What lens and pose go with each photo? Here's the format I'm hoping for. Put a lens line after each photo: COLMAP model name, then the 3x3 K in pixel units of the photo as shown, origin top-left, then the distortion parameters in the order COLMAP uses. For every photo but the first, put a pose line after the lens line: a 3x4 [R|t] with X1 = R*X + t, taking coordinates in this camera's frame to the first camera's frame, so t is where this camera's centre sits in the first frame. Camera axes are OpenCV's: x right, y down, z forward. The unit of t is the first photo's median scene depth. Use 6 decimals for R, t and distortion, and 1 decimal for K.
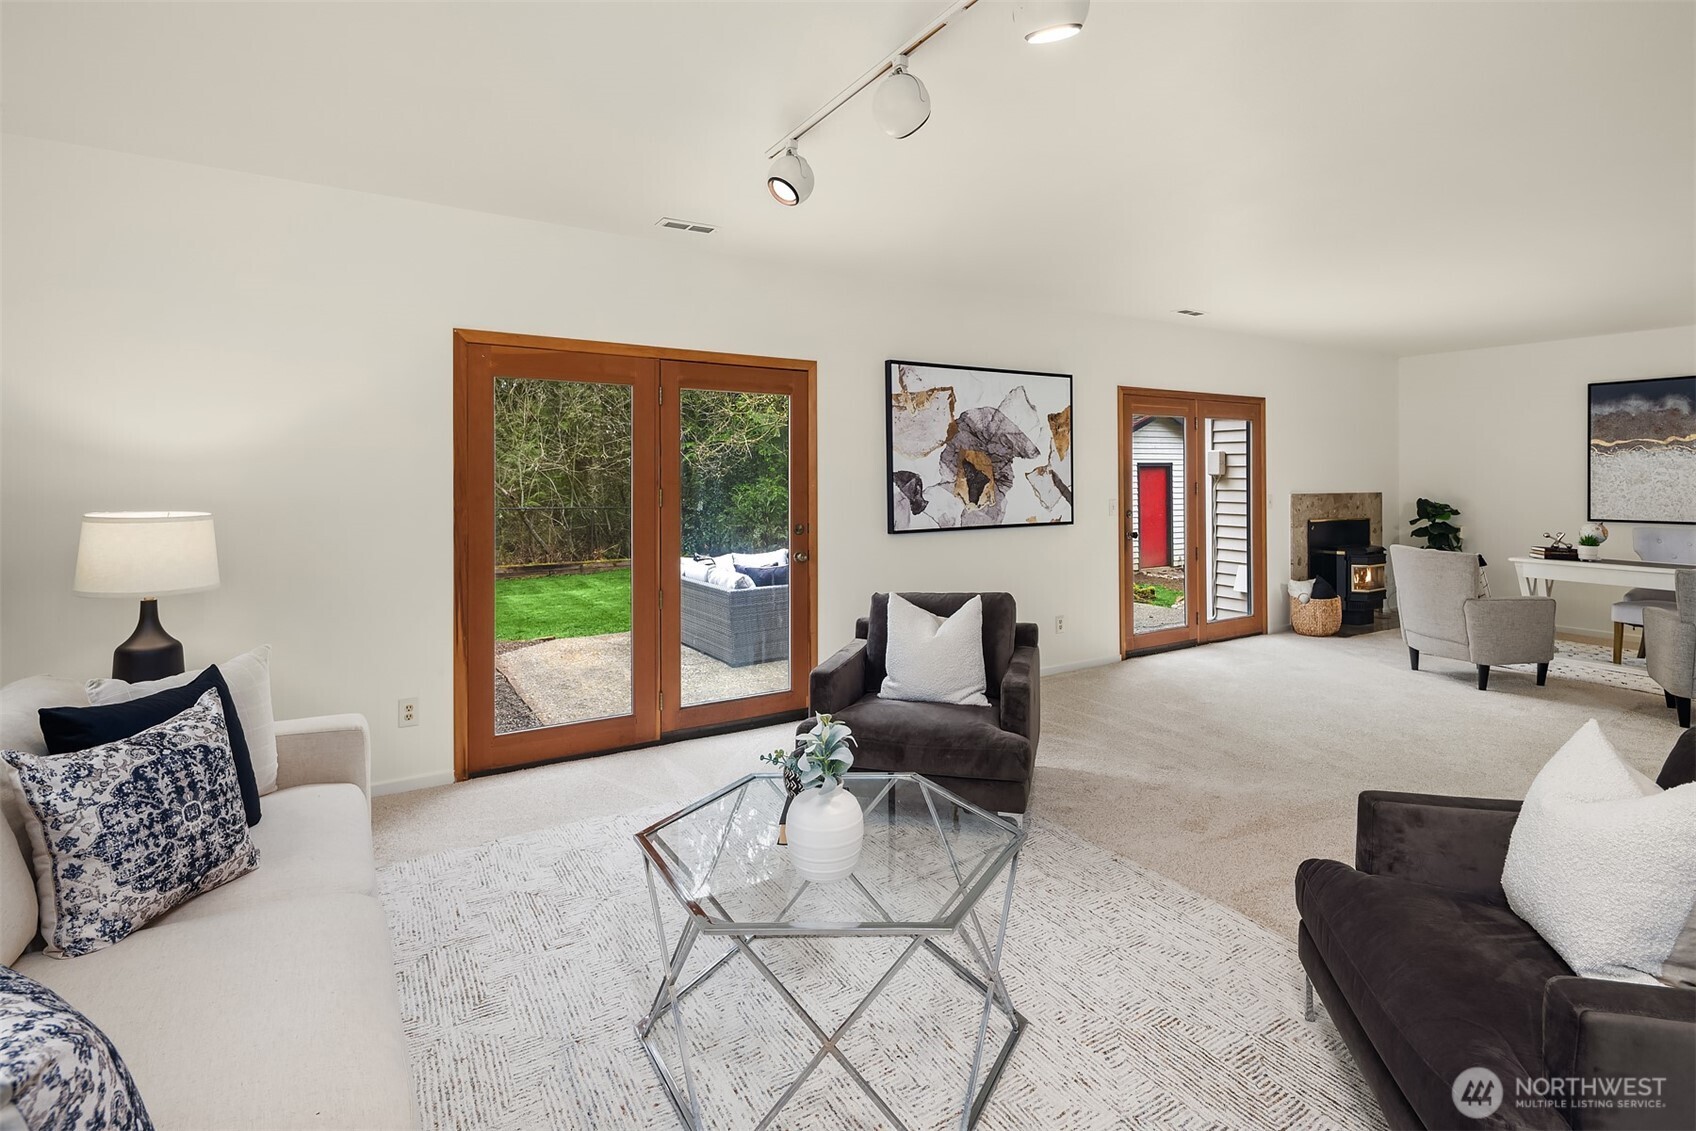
lens RADIAL K [[820.5, 0, 851.1], [0, 820.5, 481.9], [0, 0, 1]] dist [0.000707, -0.001007]
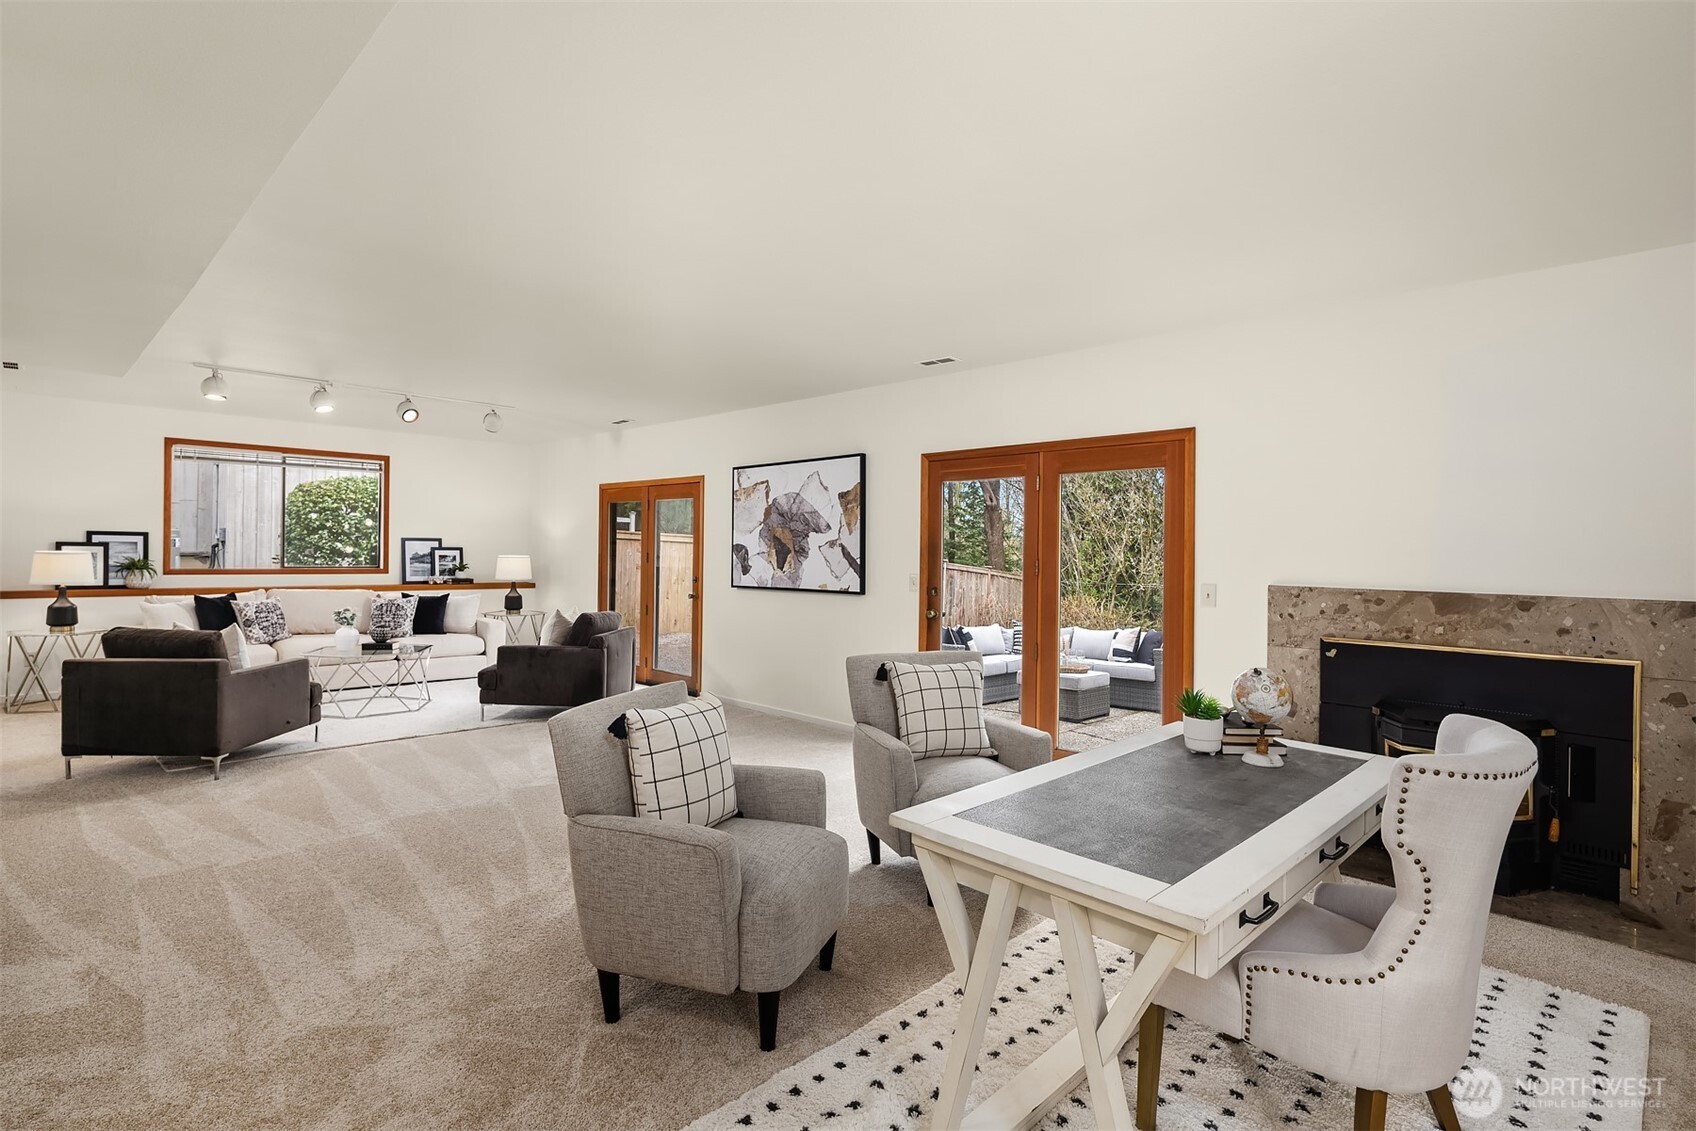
lens RADIAL K [[814.3, 0, 852.1], [0, 814.3, 557.7], [0, 0, 1]] dist [-0.000908, -0.001229]
pose [[0.237358, 0.010826, -0.971362, 1.409840], [-0.022690, 0.999727, 0.005597, -0.001807], [0.971157, 0.020712, 0.237539, 0.814956]]
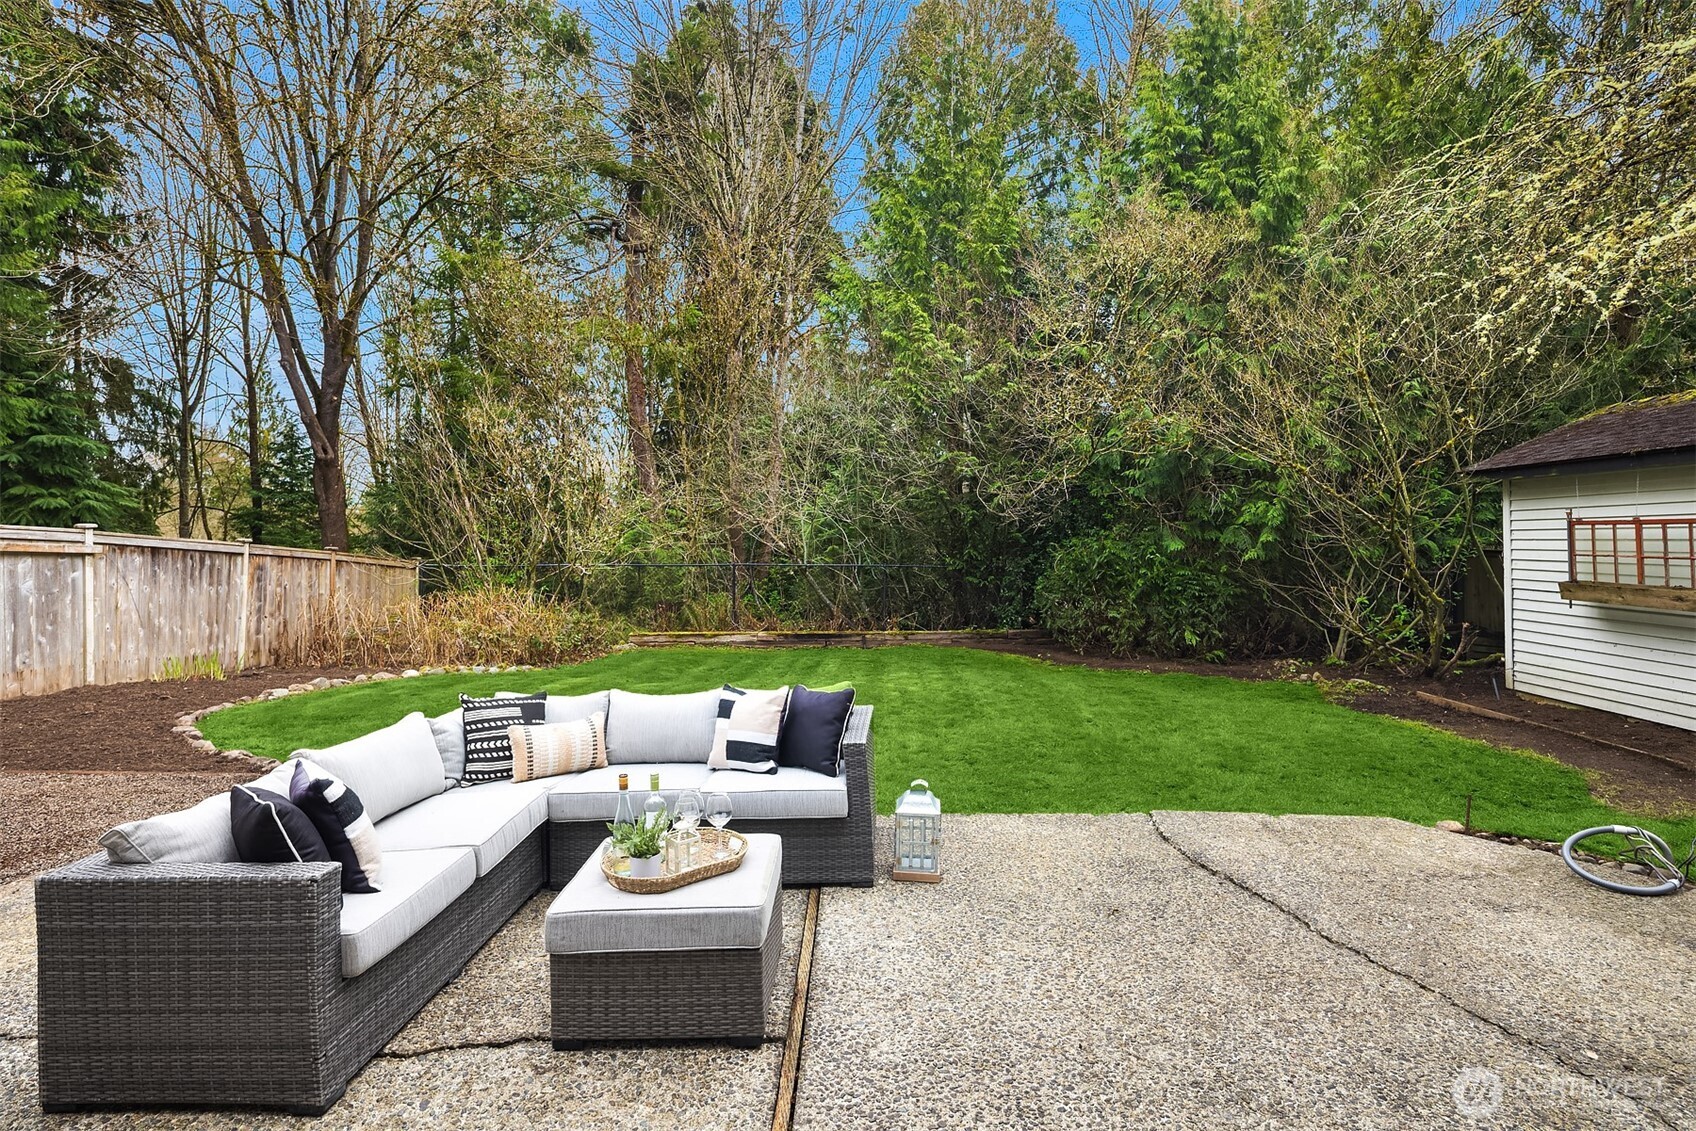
lens RADIAL K [[815.3, 0, 851.8], [0, 815.3, 529.3], [0, 0, 1]] dist [0.001185, -0.000322]
pose [[0.837160, 0.000249, -0.546958, 0.394301], [-0.000891, 0.999999, -0.000909, -0.007746], [0.546957, 0.001248, 0.837160, 1.190491]]
